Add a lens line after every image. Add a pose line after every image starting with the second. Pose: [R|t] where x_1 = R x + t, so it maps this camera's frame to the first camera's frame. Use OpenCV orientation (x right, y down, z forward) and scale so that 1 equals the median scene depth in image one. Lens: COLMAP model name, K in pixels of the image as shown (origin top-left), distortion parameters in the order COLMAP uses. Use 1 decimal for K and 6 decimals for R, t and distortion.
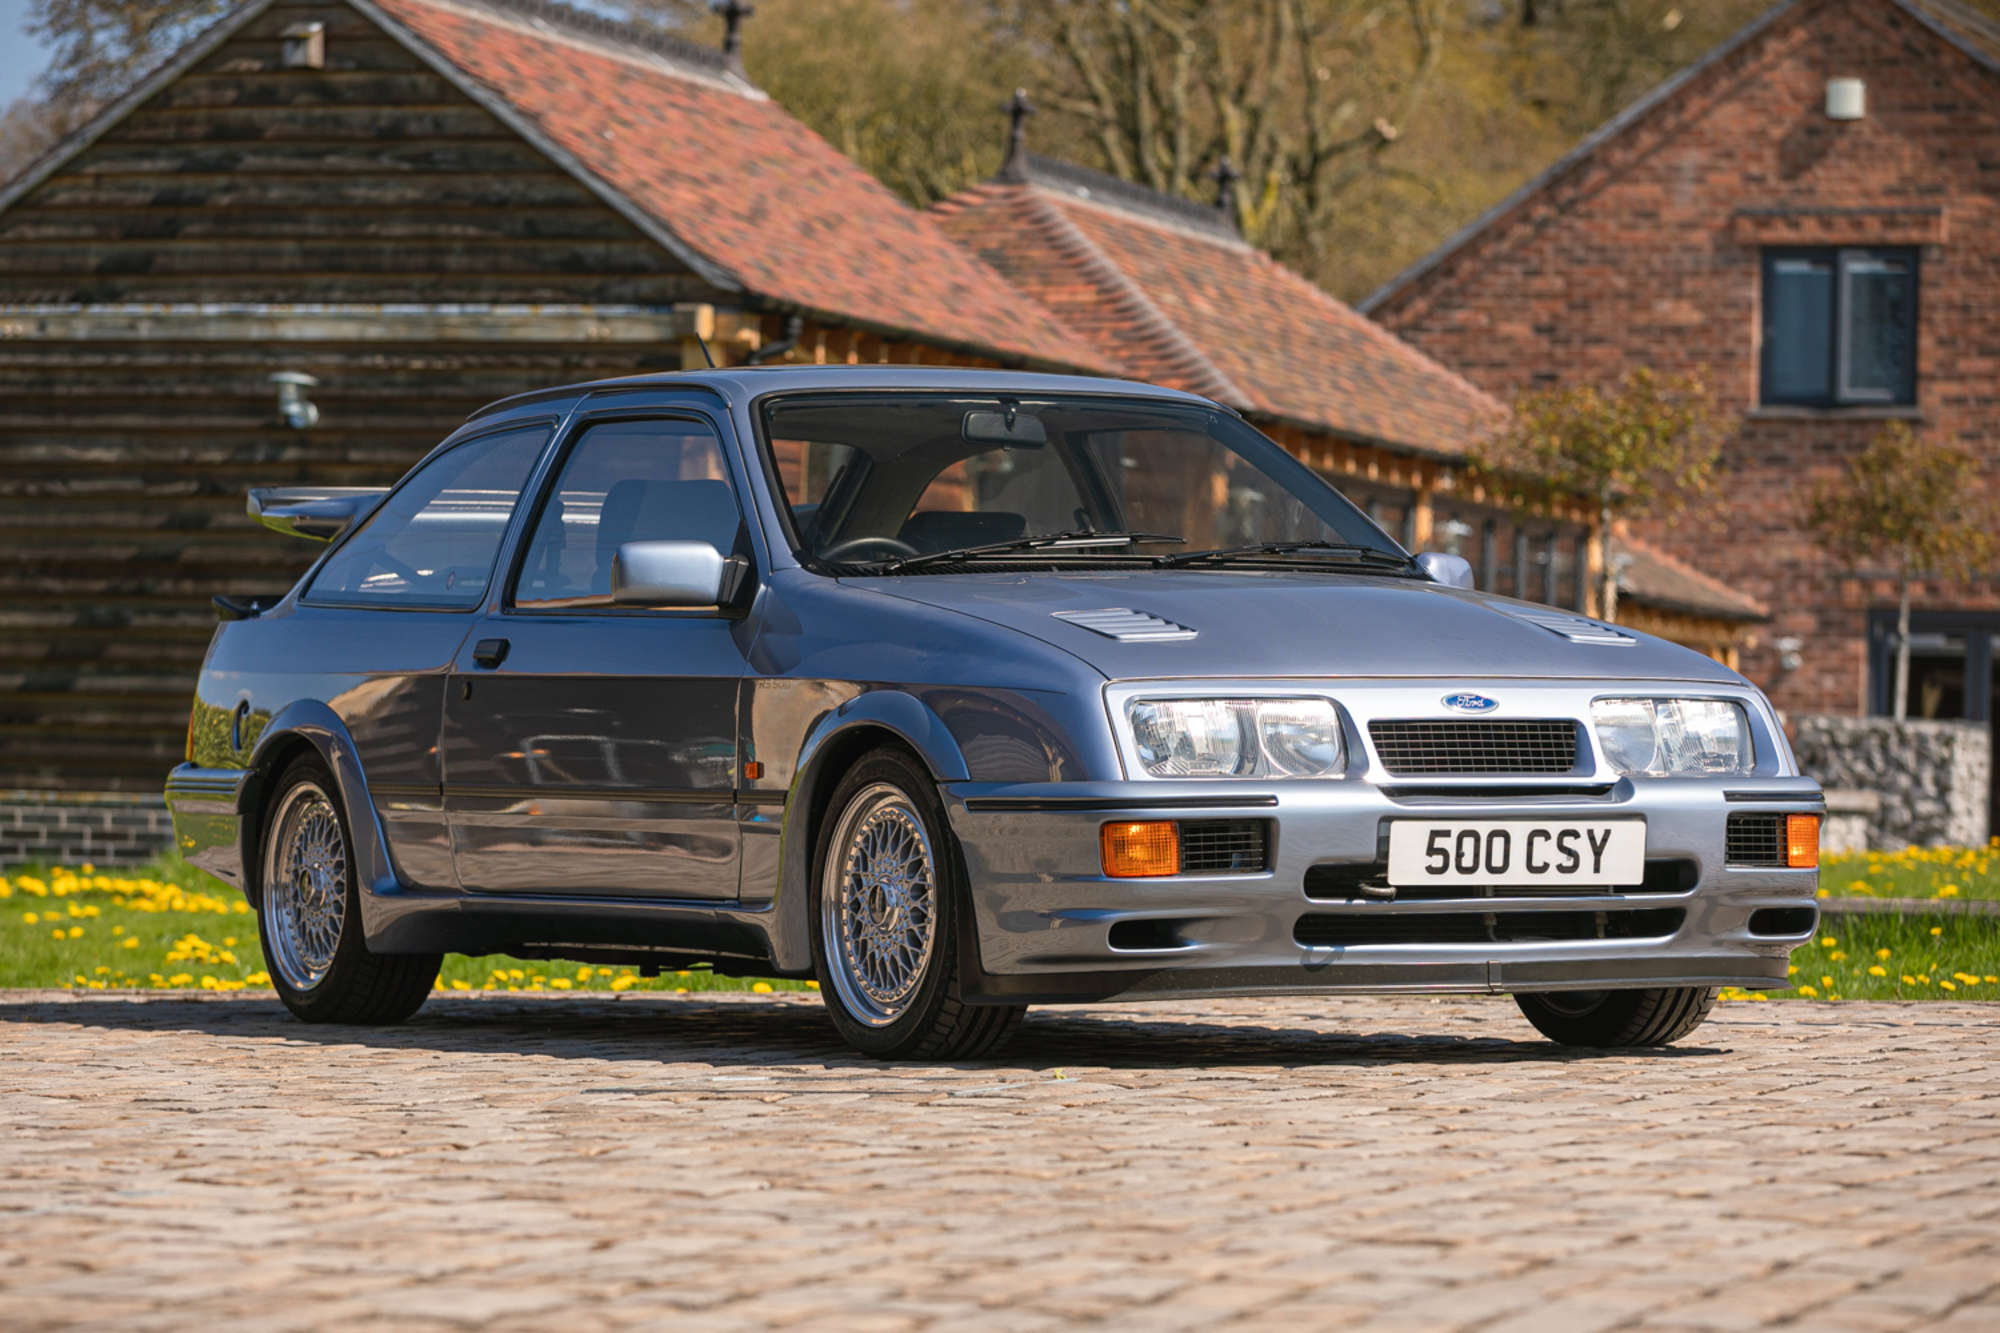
lens RADIAL K [[7345.9, 0, 1000.0], [0, 7345.9, 666.5], [0, 0, 1]] dist [-0.116729, -0.507189]
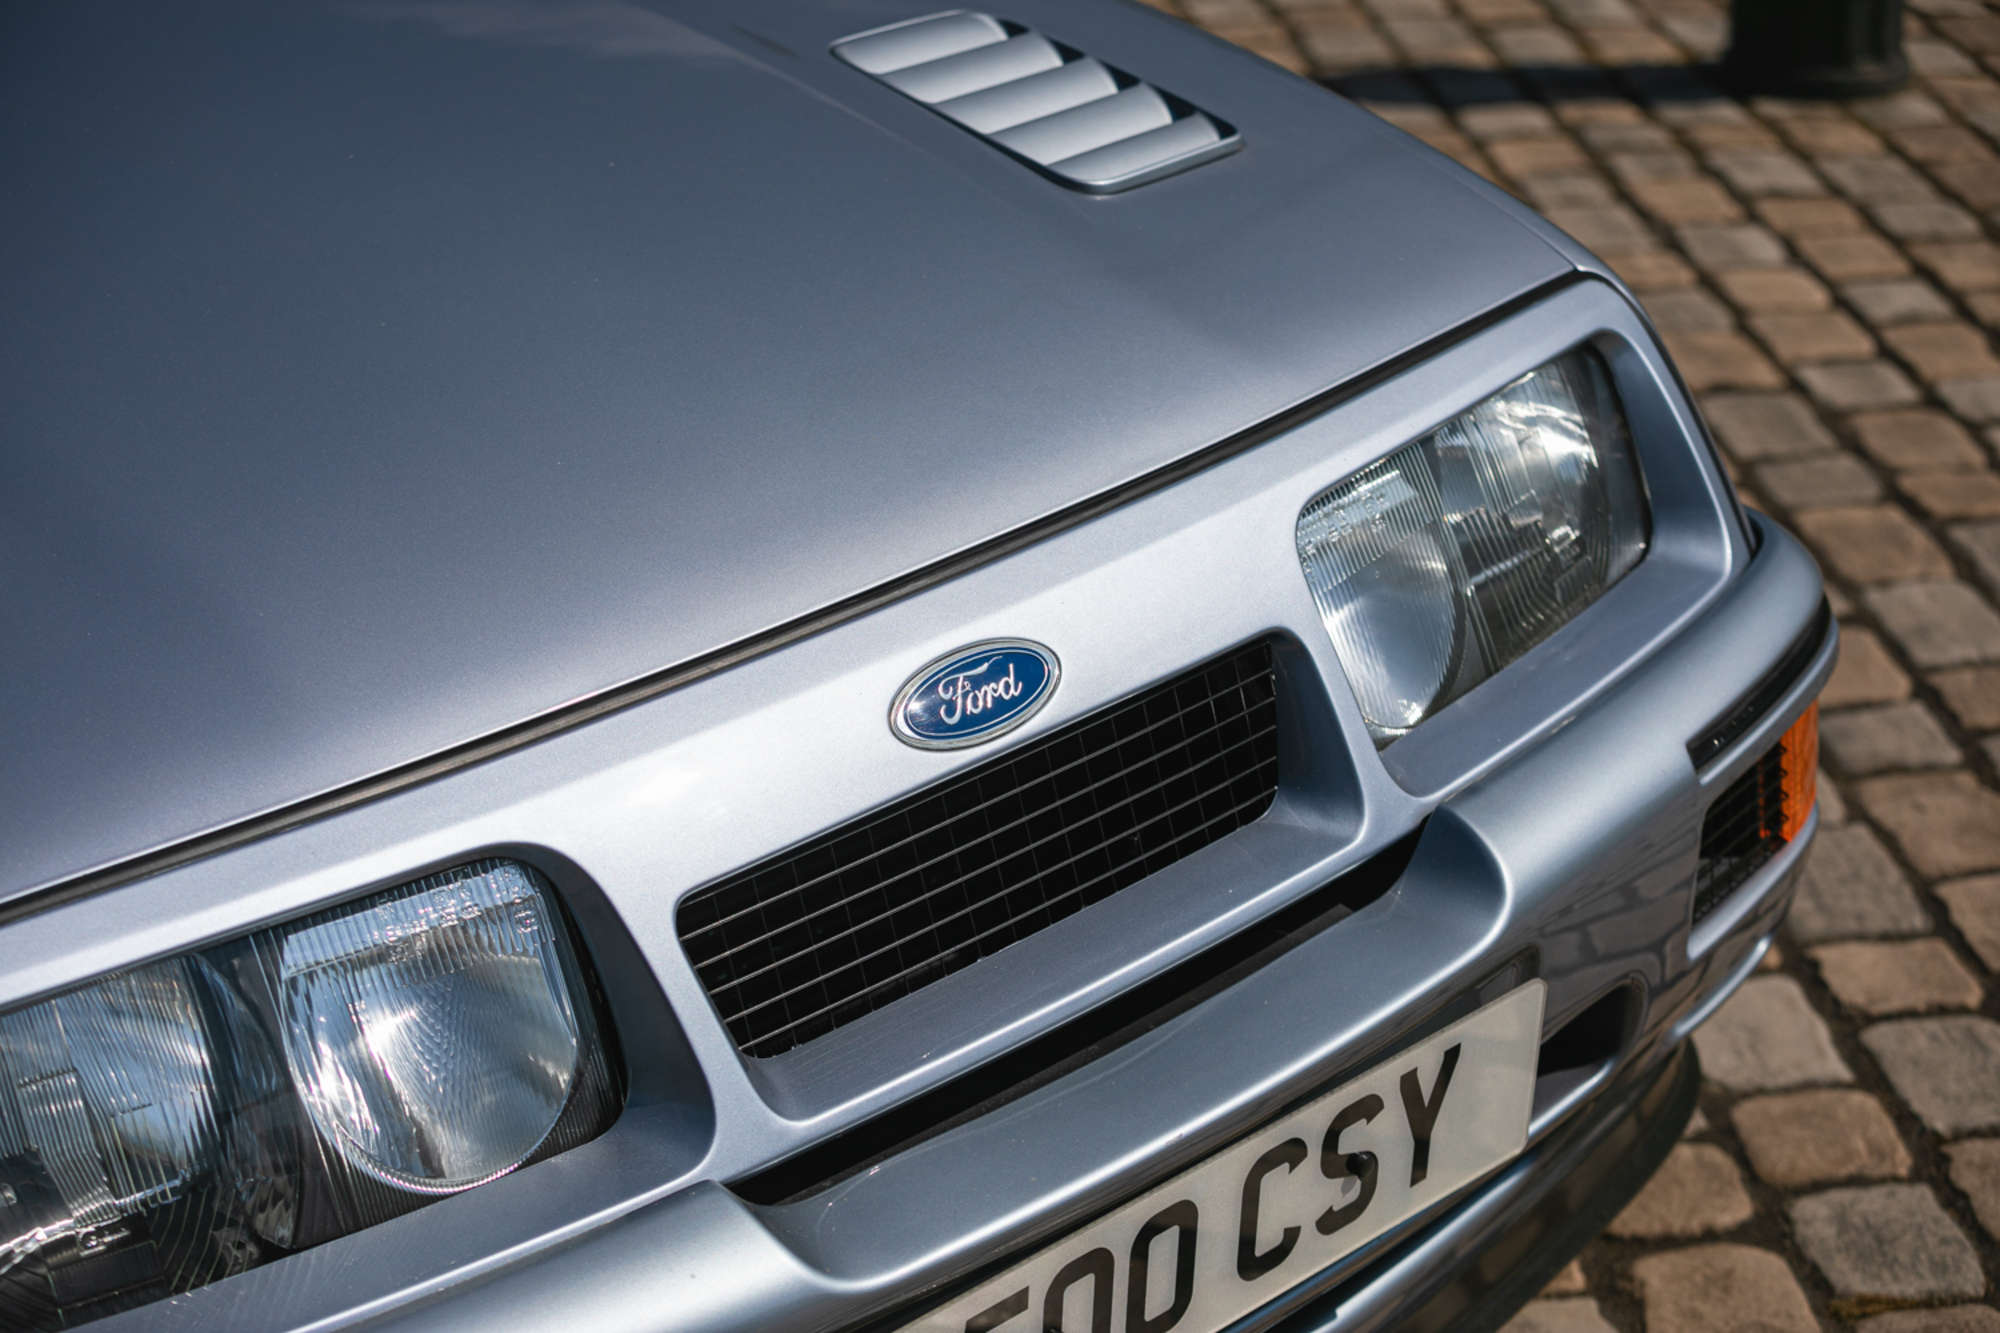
lens RADIAL K [[4308.4, 0, 1000.0], [0, 4308.4, 666.5], [0, 0, 1]] dist [-0.276345, 0.106461]
pose [[0.953389, -0.146613, 0.263732, 0.021216], [0.036300, 0.923403, 0.382111, -0.059724], [-0.299554, -0.354727, 0.885684, 0.854761]]
